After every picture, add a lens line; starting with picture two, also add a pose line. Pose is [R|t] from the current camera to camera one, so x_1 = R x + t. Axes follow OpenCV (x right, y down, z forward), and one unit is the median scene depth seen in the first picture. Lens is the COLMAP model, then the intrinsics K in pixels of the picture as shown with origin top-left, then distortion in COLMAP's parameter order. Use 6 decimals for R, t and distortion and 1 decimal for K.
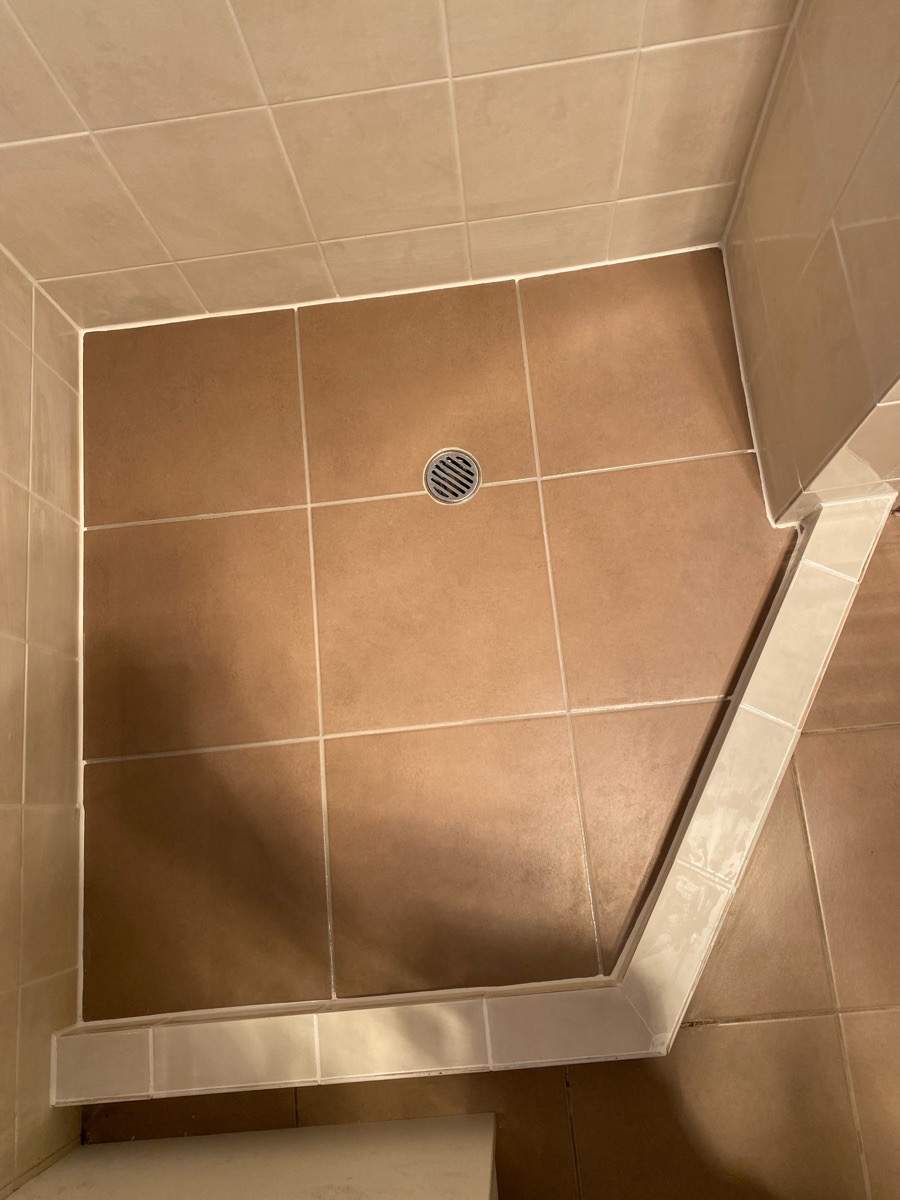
lens RADIAL K [[910.9, 0, 439.0], [0, 910.9, 607.1], [0, 0, 1]] dist [0.022684, -0.005069]
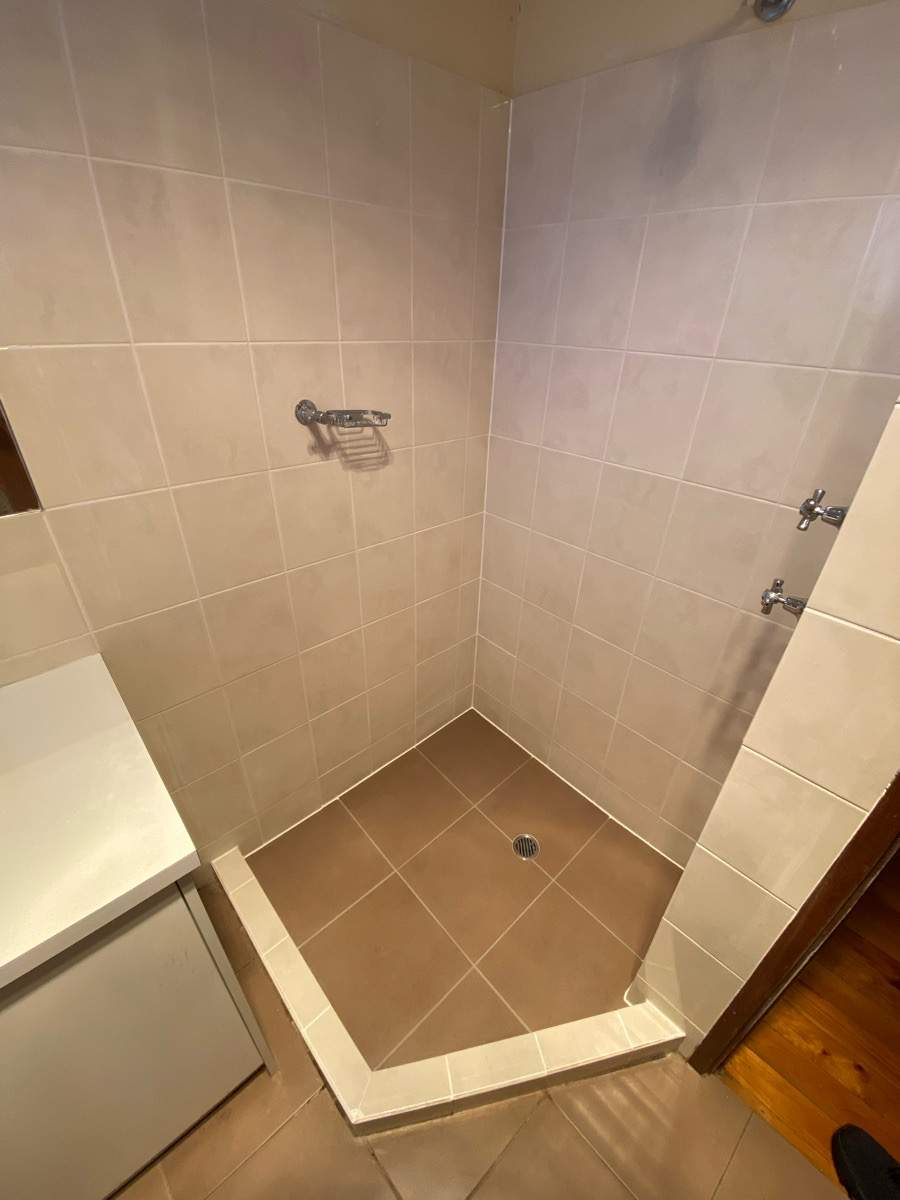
lens RADIAL K [[488.2, 0, 449.5], [0, 488.2, 602.1], [0, 0, 1]] dist [-0.002036, -0.001222]
pose [[0.598749, 0.500917, -0.624966, 0.358707], [-0.794883, 0.467389, -0.386922, 0.192458], [0.098286, 0.728444, 0.678019, -0.267783]]
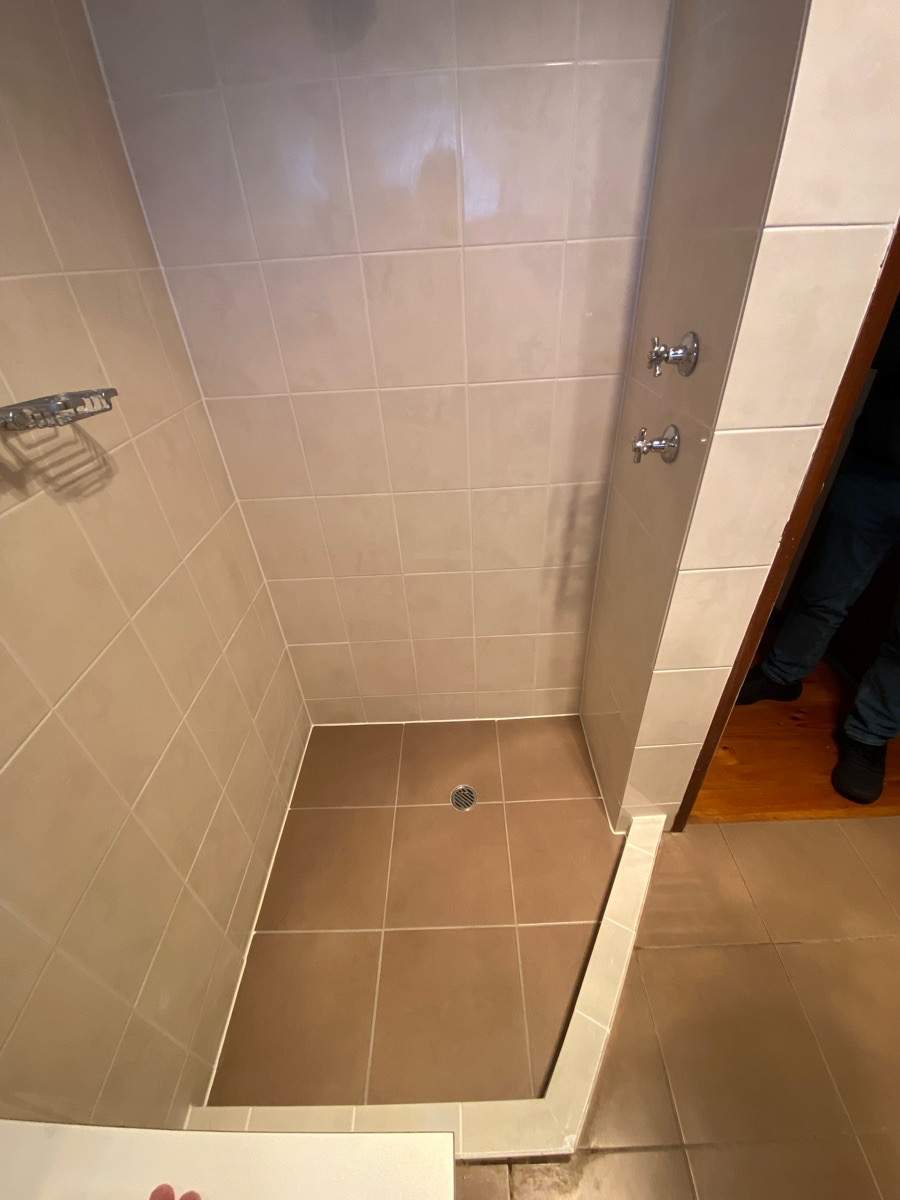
lens RADIAL K [[488.2, 0, 452.0], [0, 488.2, 600.8], [0, 0, 1]] dist [-0.002036, -0.001222]
pose [[0.995761, 0.081615, -0.042415, -0.002638], [-0.089369, 0.749455, -0.655996, 0.276238], [-0.021751, 0.657006, 0.753572, -0.191064]]
